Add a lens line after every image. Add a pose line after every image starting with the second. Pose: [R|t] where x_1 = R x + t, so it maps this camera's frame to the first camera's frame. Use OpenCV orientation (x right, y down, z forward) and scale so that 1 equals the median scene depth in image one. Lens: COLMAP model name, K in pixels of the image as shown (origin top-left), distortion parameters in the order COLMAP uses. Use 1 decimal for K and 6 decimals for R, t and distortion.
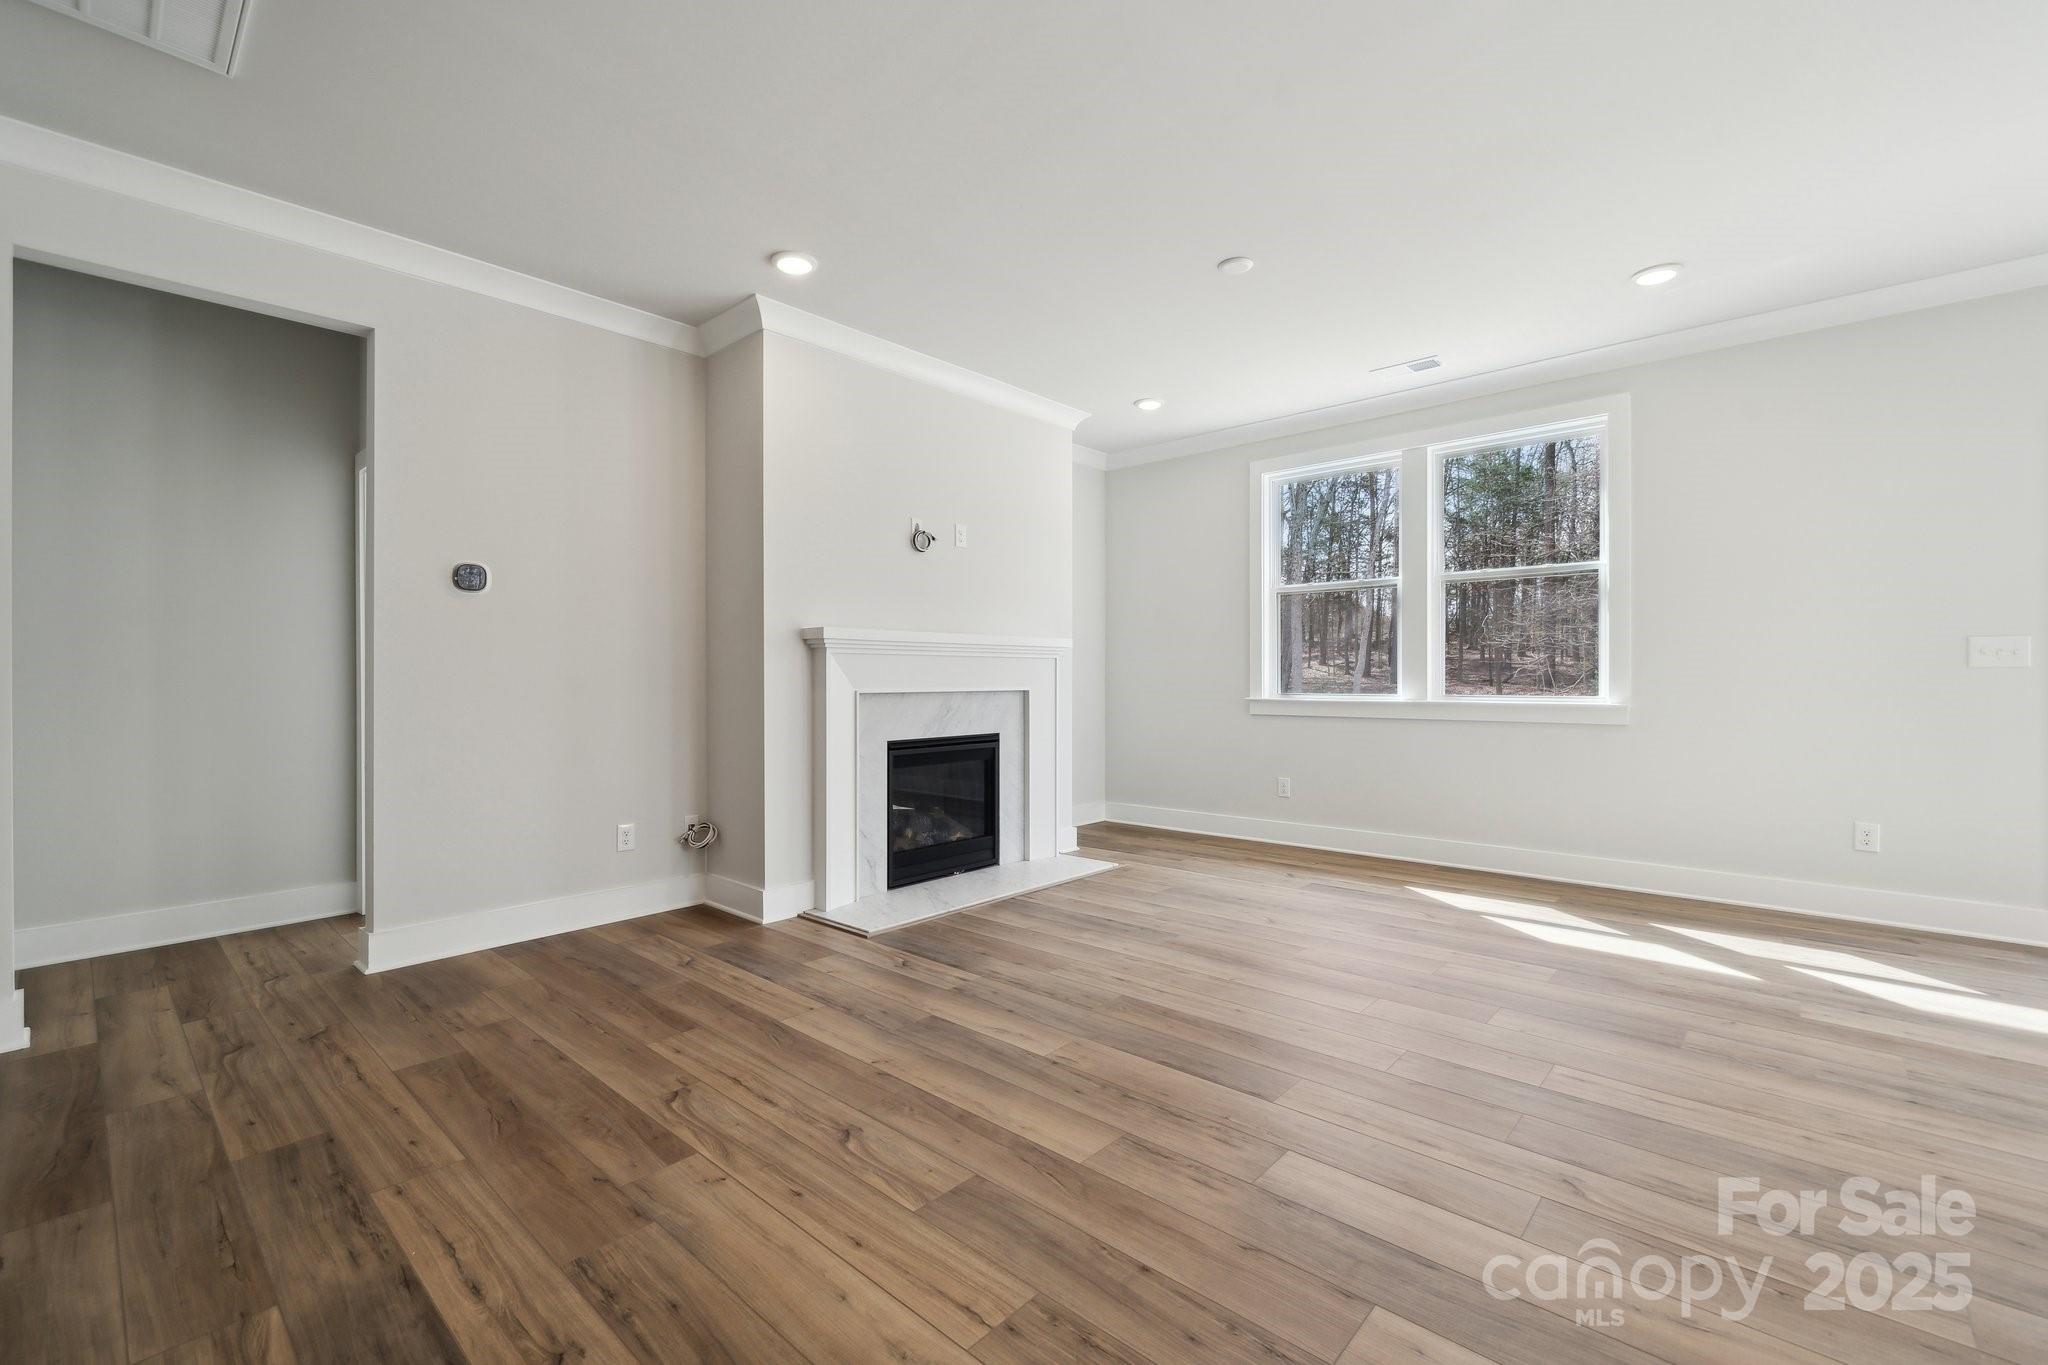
lens RADIAL K [[860.6, 0, 1024.0], [0, 860.6, 682.5], [0, 0, 1]] dist [0.005543, -0.000015]
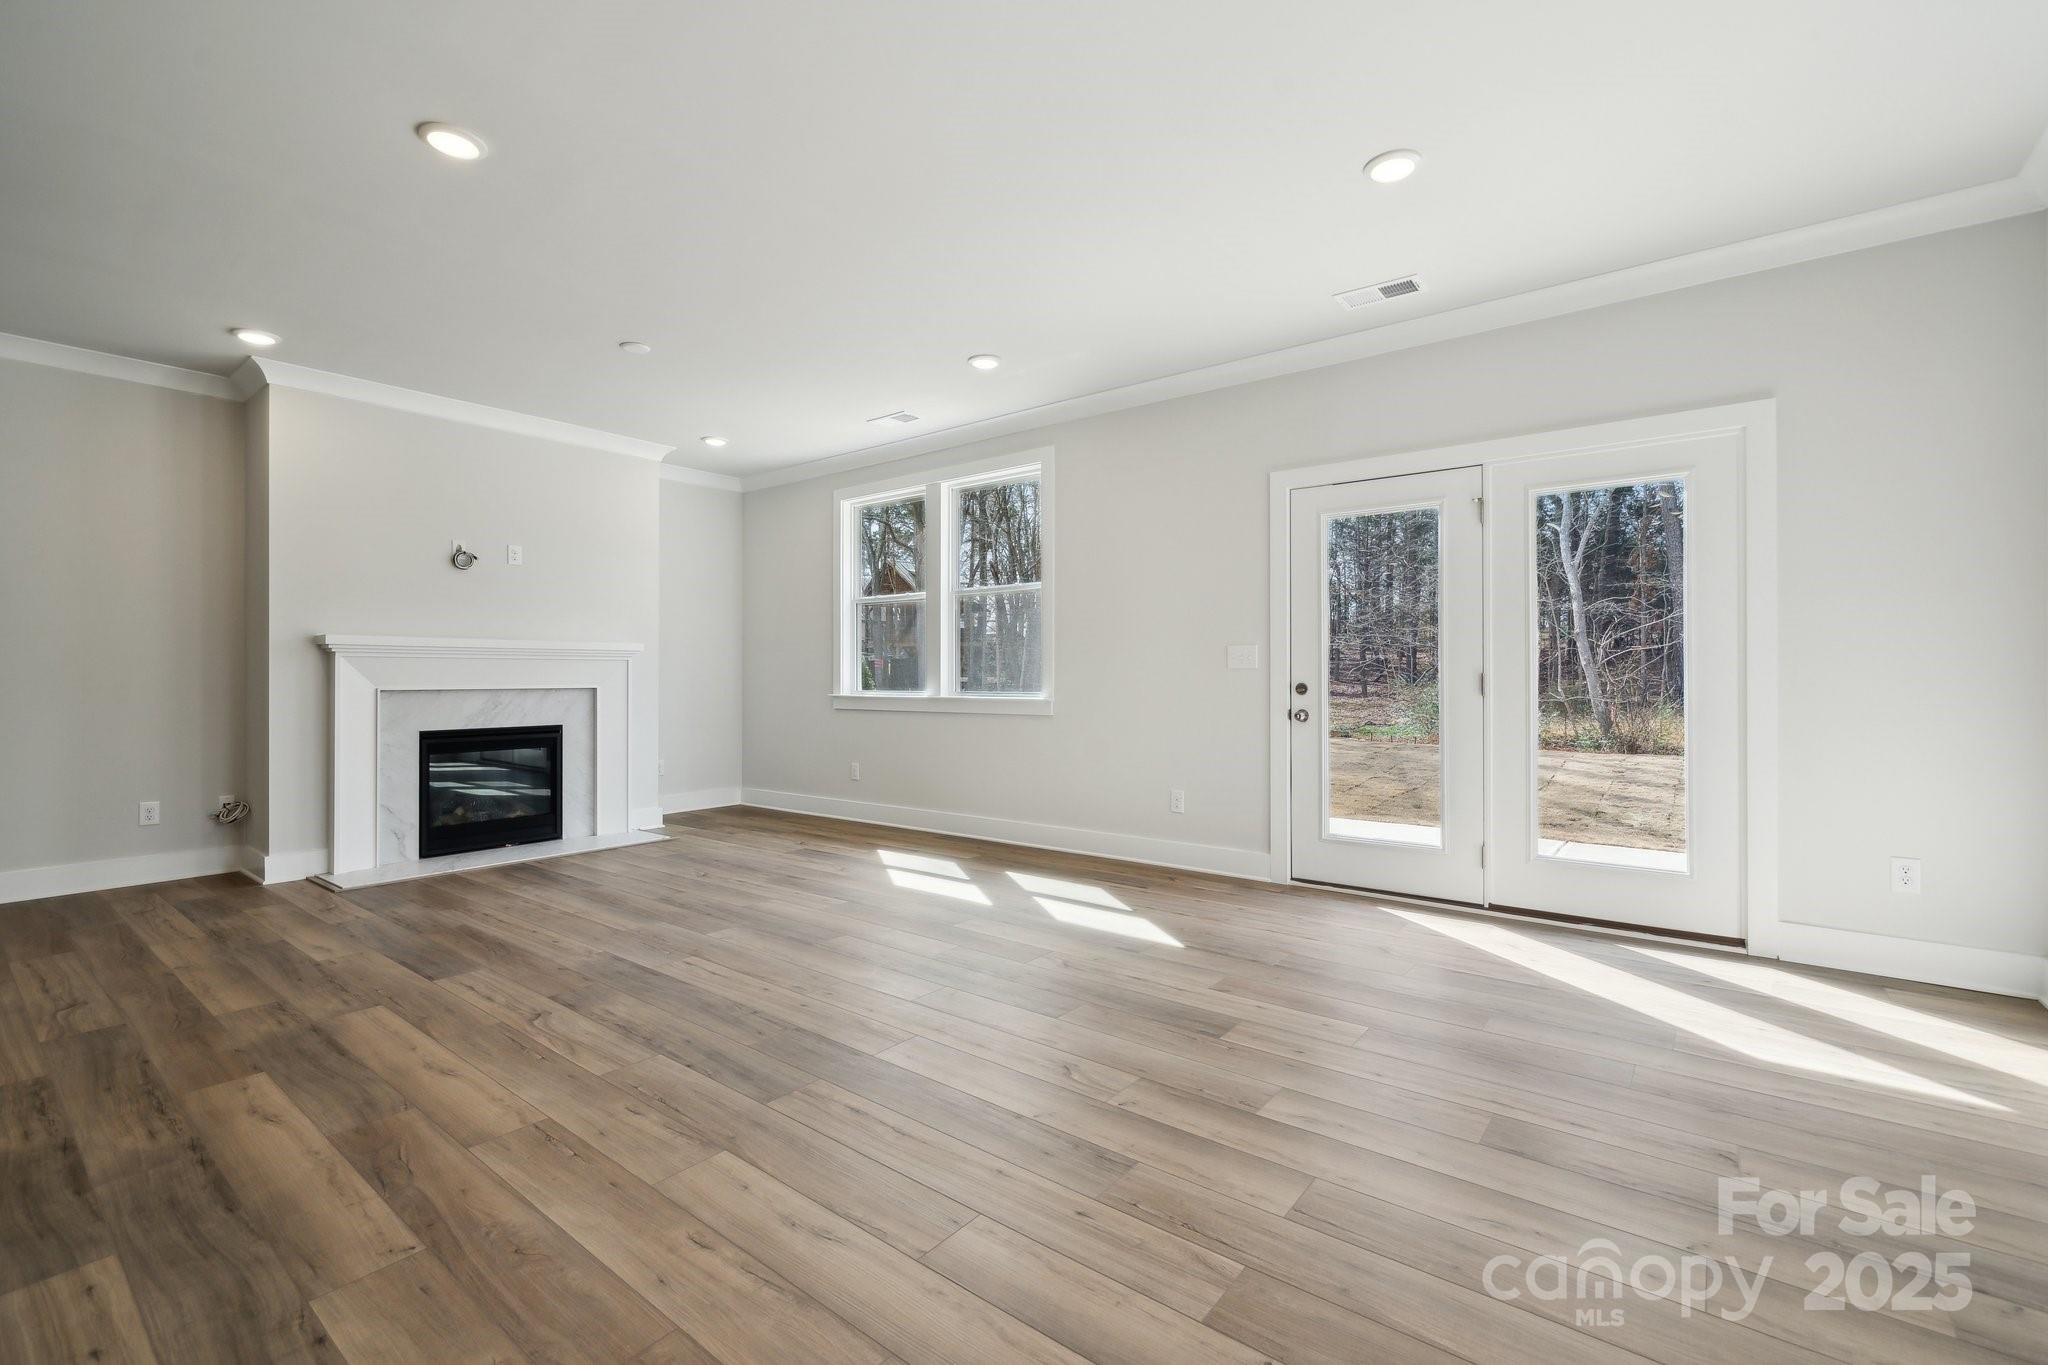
lens RADIAL K [[870.7, 0, 1024.0], [0, 870.7, 682.5], [0, 0, 1]] dist [0.000768, -0.000098]
pose [[0.997585, -0.000795, 0.069451, 0.579371], [0.000708, 0.999999, 0.001282, 0.000569], [-0.069452, -0.001229, 0.997585, -0.239453]]
